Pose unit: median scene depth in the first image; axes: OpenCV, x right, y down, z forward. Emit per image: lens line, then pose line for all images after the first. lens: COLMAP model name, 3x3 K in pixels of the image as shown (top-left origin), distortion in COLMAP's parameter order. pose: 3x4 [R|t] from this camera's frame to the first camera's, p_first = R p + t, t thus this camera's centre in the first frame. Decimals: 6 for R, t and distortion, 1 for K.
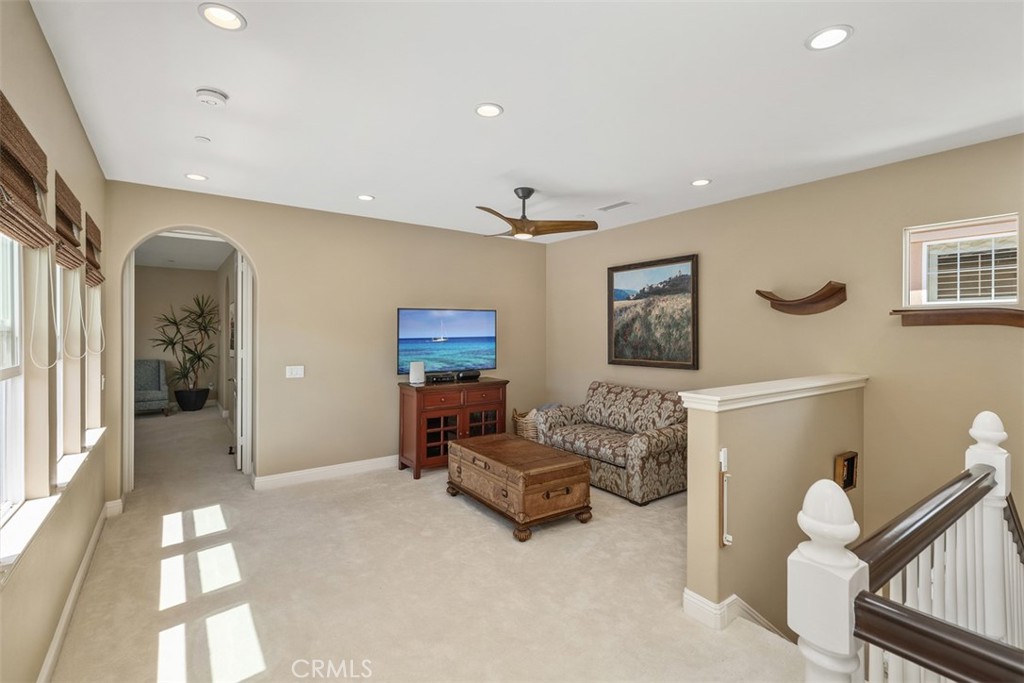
lens RADIAL K [[457.9, 0, 514.9], [0, 457.9, 331.2], [0, 0, 1]] dist [-0.003721, -0.000509]
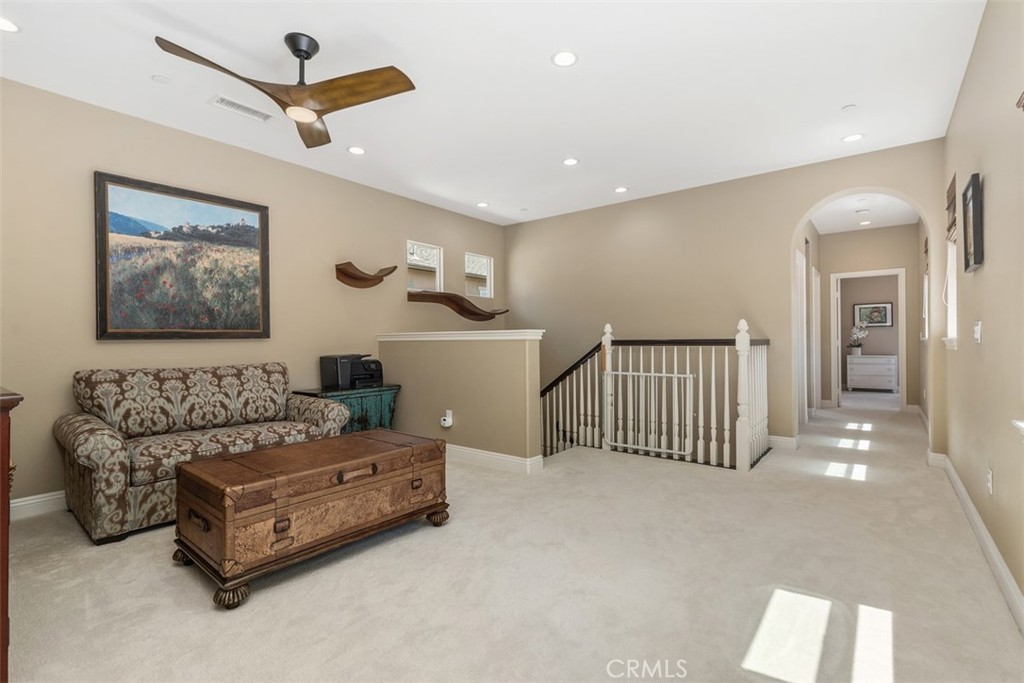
lens RADIAL K [[457.9, 0, 513.6], [0, 457.9, 342.0], [0, 0, 1]] dist [-0.003721, -0.000509]
pose [[-0.254488, -0.004752, 0.967064, -0.542288], [0.005969, 0.999961, 0.006484, 0.083711], [-0.967058, 0.007423, -0.254449, 0.720445]]
